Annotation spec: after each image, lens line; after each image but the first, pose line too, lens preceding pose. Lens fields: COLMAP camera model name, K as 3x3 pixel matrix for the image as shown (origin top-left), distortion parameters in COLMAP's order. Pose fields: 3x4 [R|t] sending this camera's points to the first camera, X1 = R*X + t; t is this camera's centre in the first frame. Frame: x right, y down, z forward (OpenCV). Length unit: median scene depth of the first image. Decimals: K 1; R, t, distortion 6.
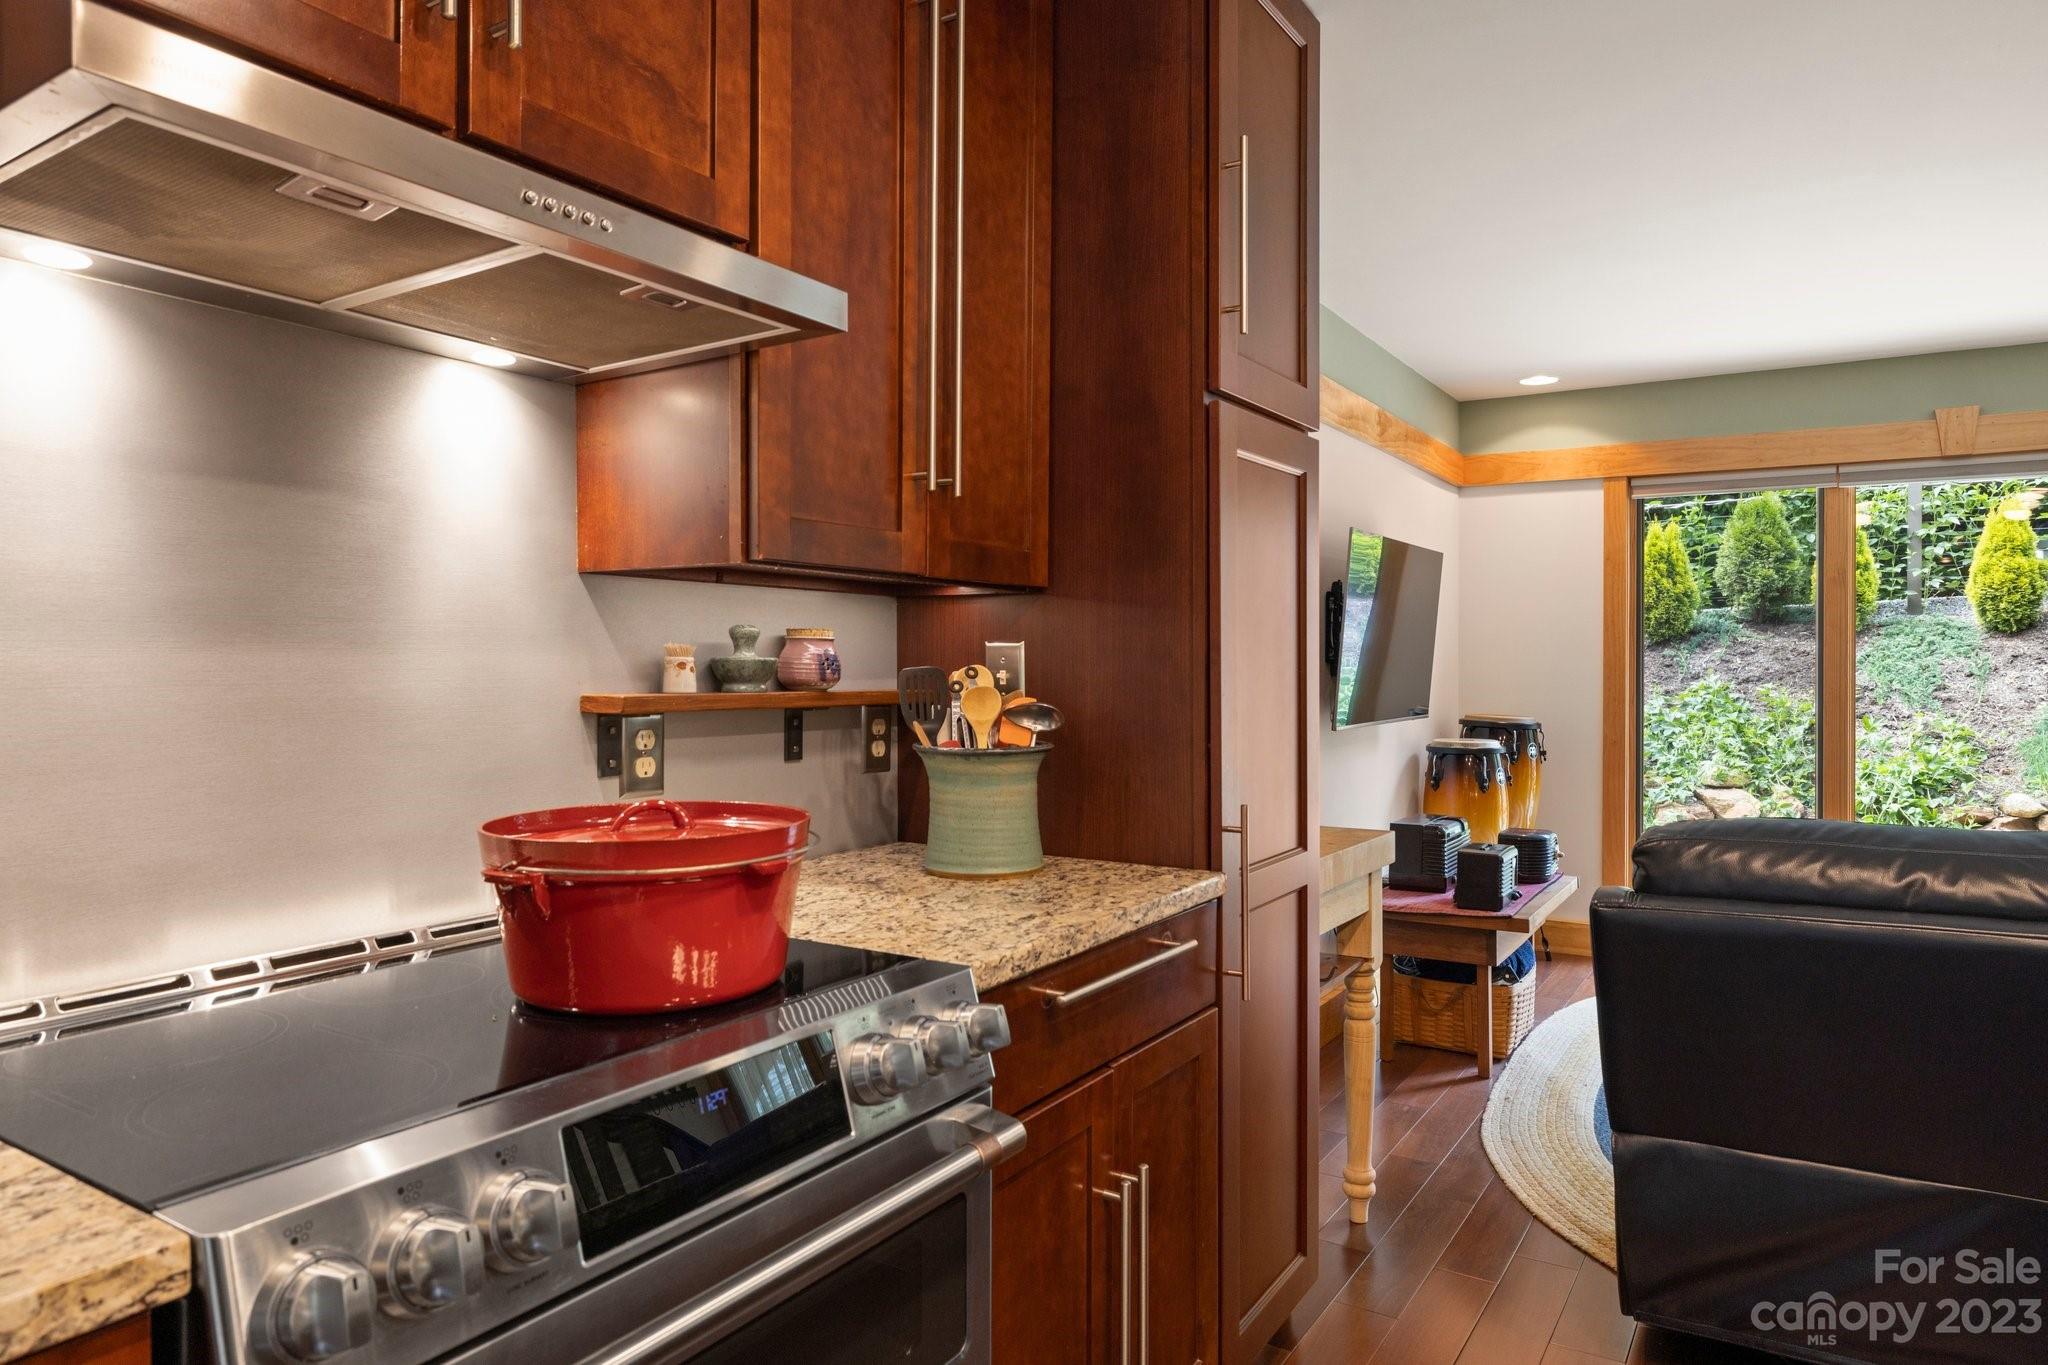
lens RADIAL K [[1271.1, 0, 1032.7], [0, 1271.1, 665.2], [0, 0, 1]] dist [-0.002631, 0.001057]
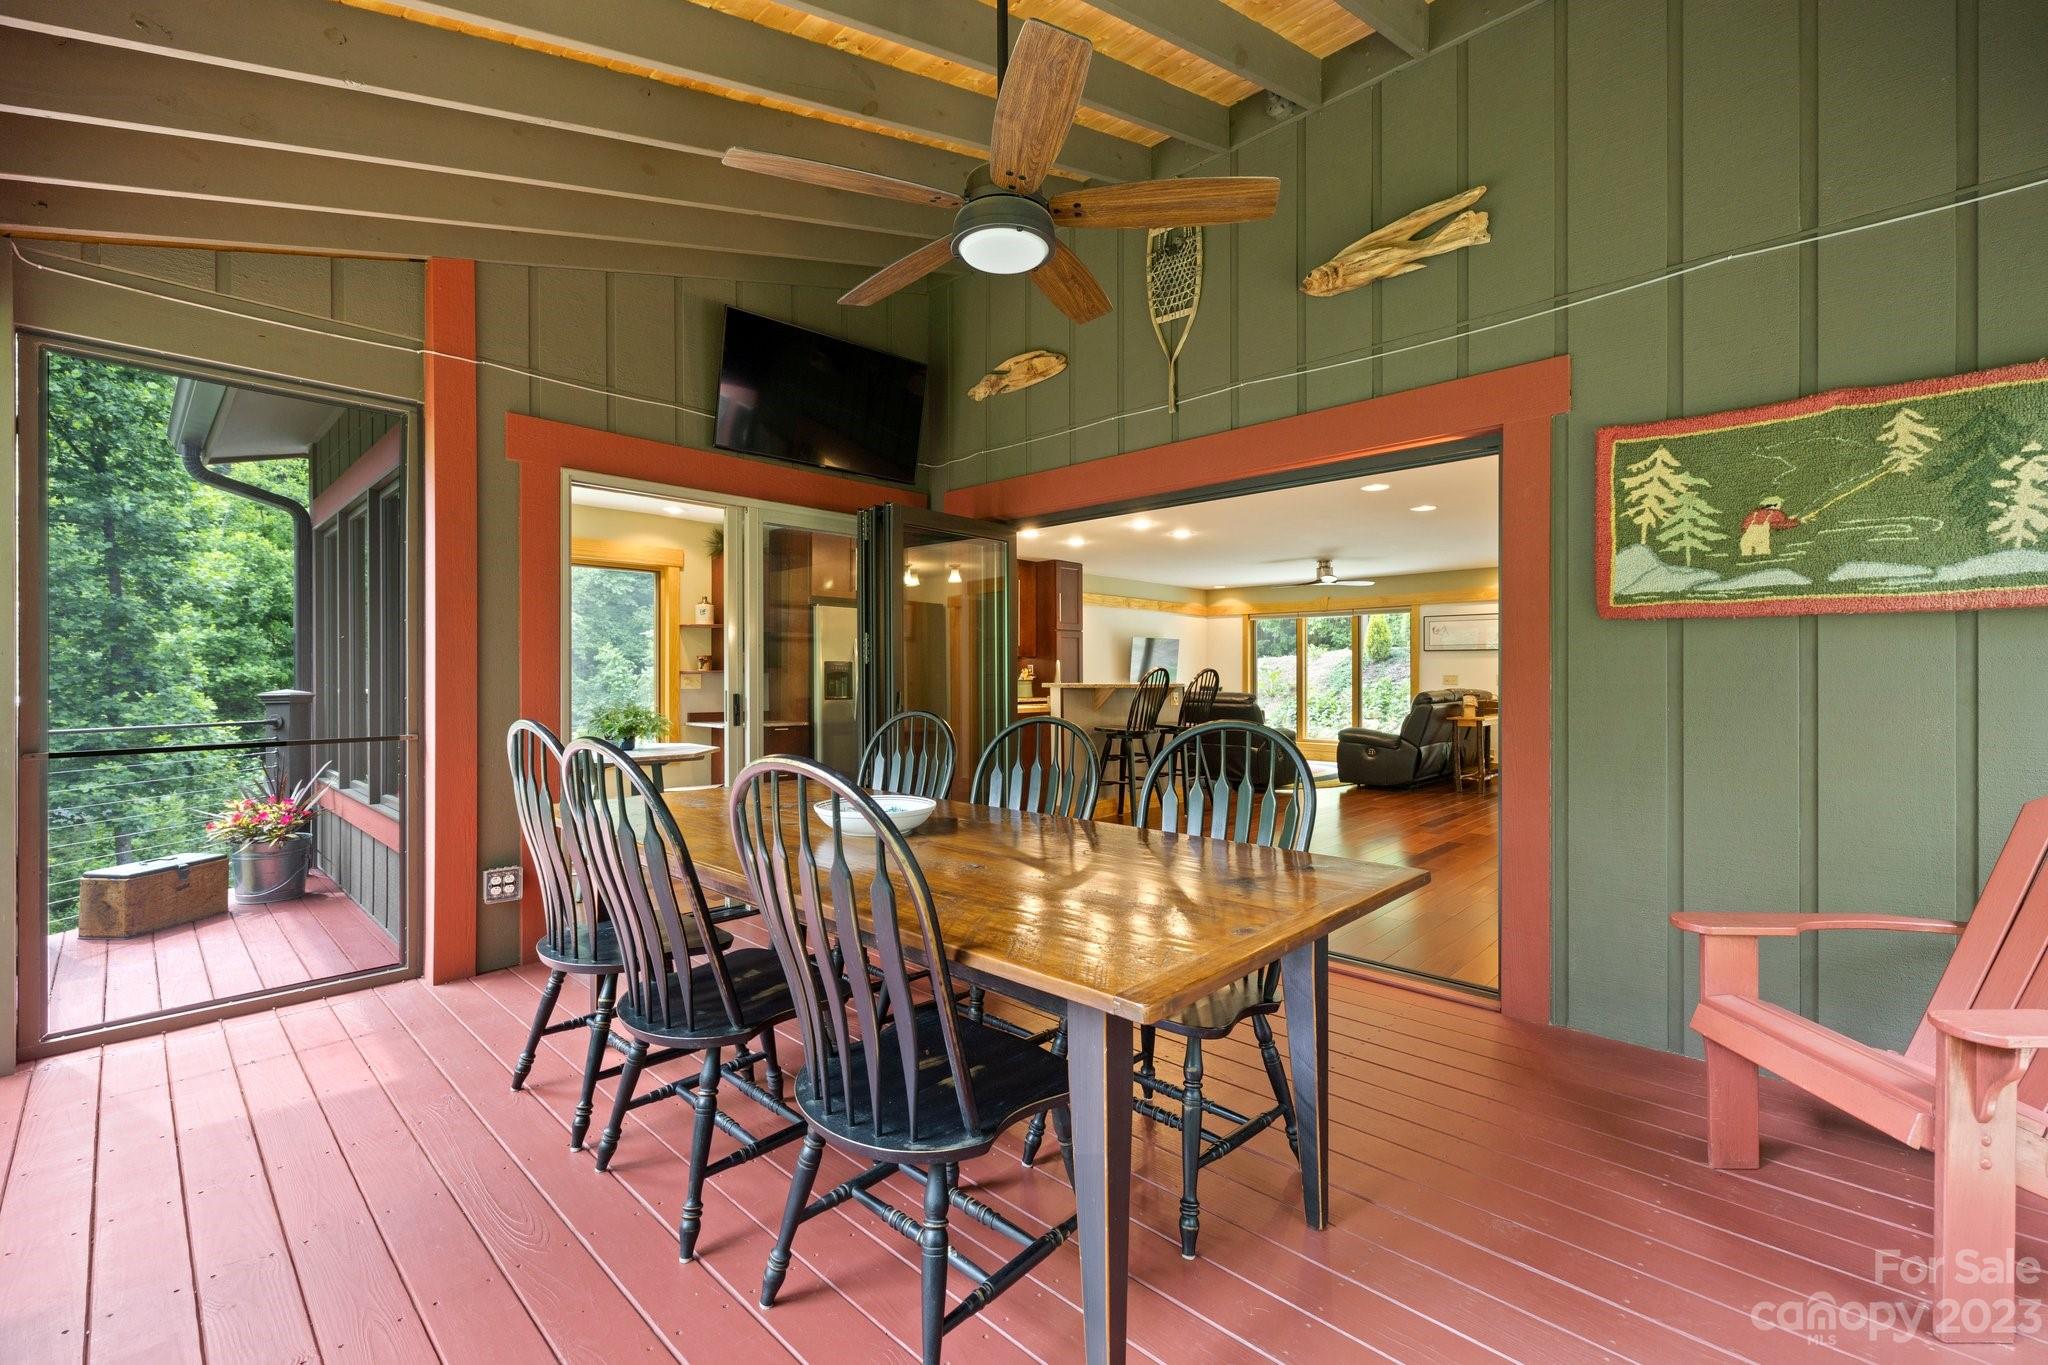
lens RADIAL K [[893.7, 0, 1032.3], [0, 893.7, 680.8], [0, 0, 1]] dist [0.006879, 0.000310]
pose [[0.980365, -0.002092, -0.197183, 0.222141], [0.002752, 0.999991, 0.003073, 0.011981], [0.197175, -0.003556, 0.980362, -0.869927]]
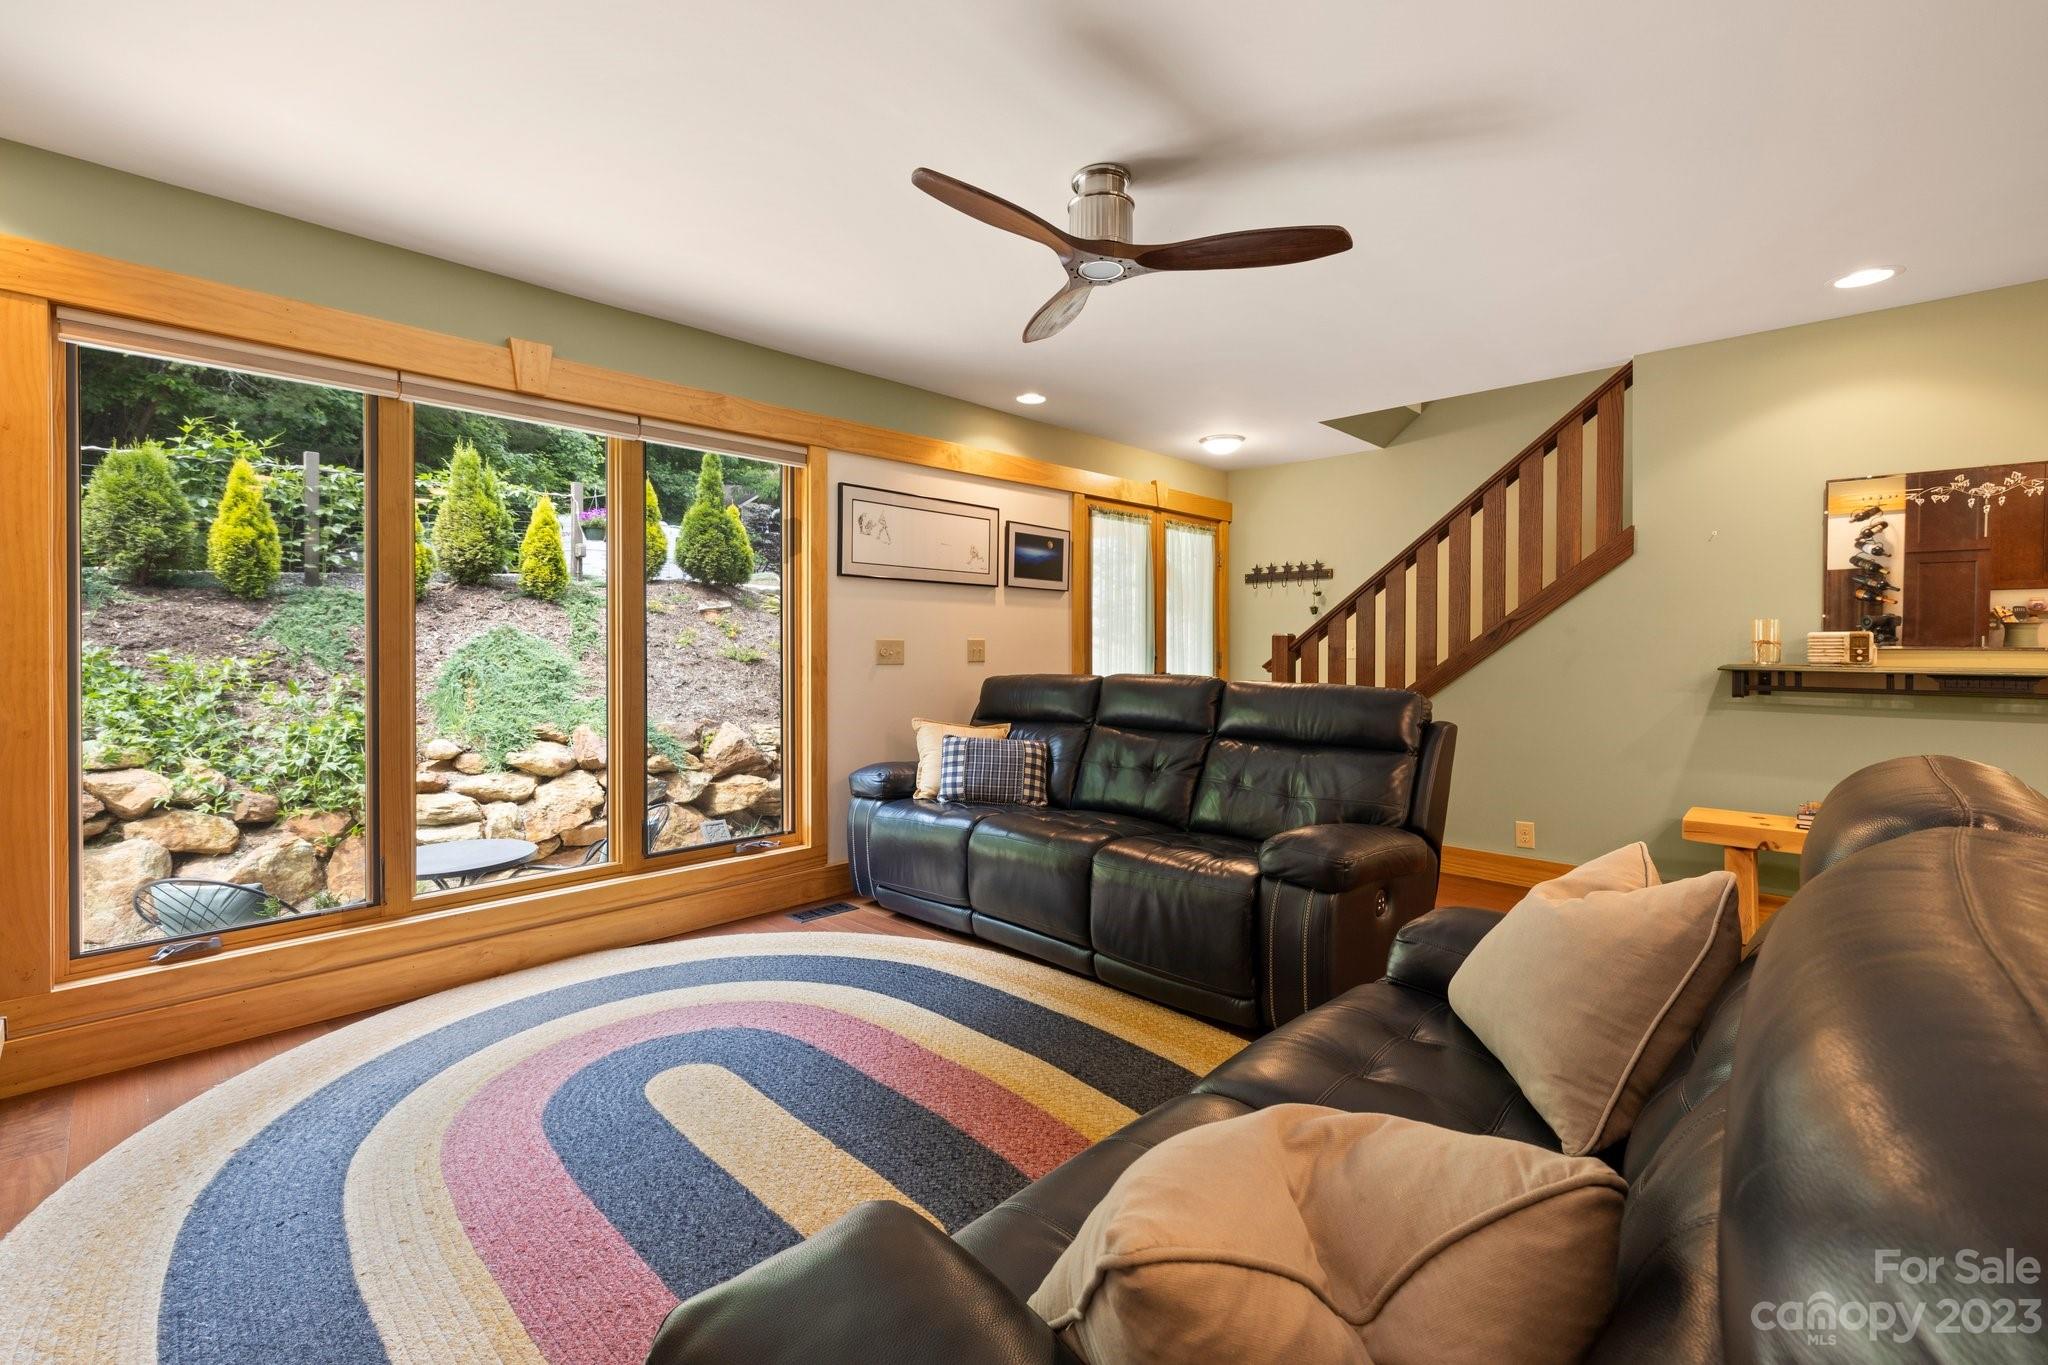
lens RADIAL K [[893.7, 0, 1056.8], [0, 893.7, 645.2], [0, 0, 1]] dist [0.006879, 0.000310]
pose [[0.208538, -0.003725, 0.978007, 0.080533], [0.001238, 0.999993, 0.003544, 0.010699], [-0.978014, 0.000471, 0.208541, 0.246489]]
